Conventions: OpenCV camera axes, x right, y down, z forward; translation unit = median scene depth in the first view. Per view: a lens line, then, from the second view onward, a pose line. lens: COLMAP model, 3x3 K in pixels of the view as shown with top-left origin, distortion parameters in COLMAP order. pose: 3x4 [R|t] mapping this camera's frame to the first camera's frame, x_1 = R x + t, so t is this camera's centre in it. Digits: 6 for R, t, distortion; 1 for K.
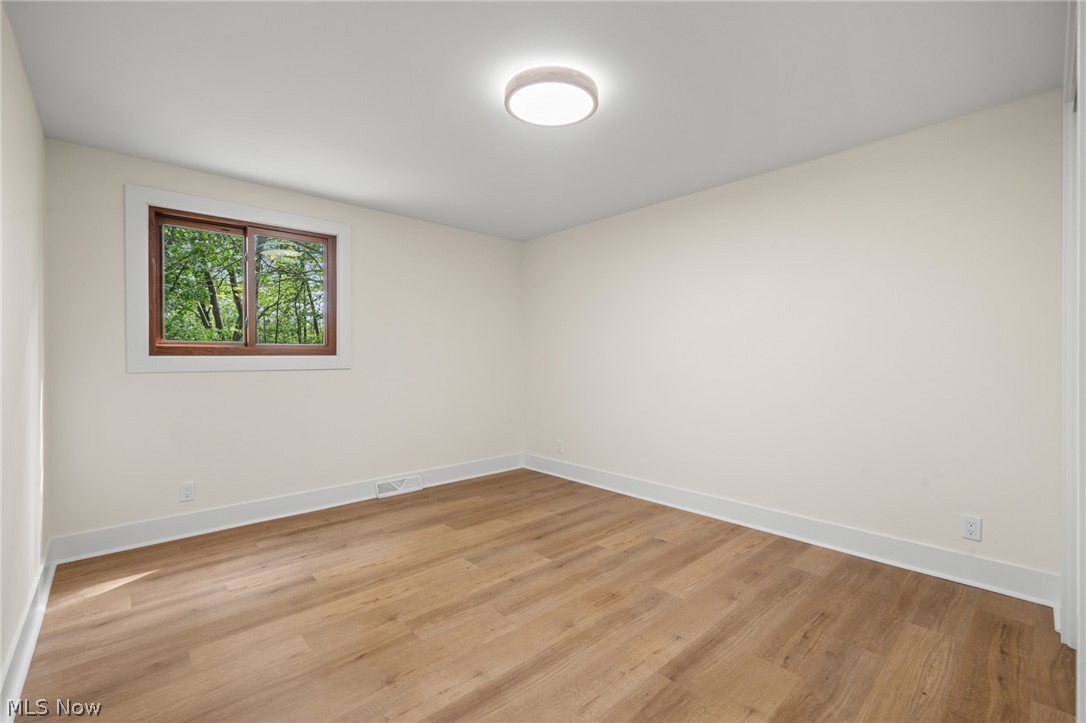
lens RADIAL K [[474.8, 0, 544.7], [0, 474.8, 353.4], [0, 0, 1]] dist [-0.001414, 0.000134]
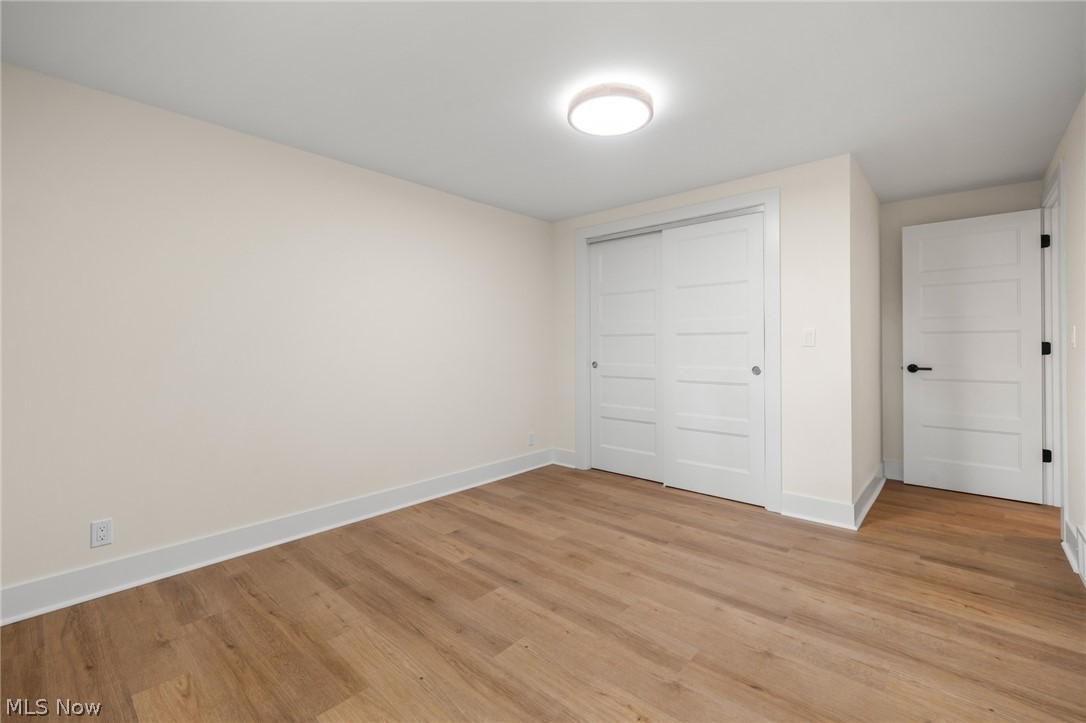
lens RADIAL K [[474.8, 0, 544.7], [0, 474.8, 353.4], [0, 0, 1]] dist [-0.001414, 0.000134]
pose [[-0.109306, -0.012840, 0.993925, -0.821120], [-0.002919, 0.999916, 0.012596, 0.012179], [-0.994004, -0.001524, -0.109334, 1.012613]]
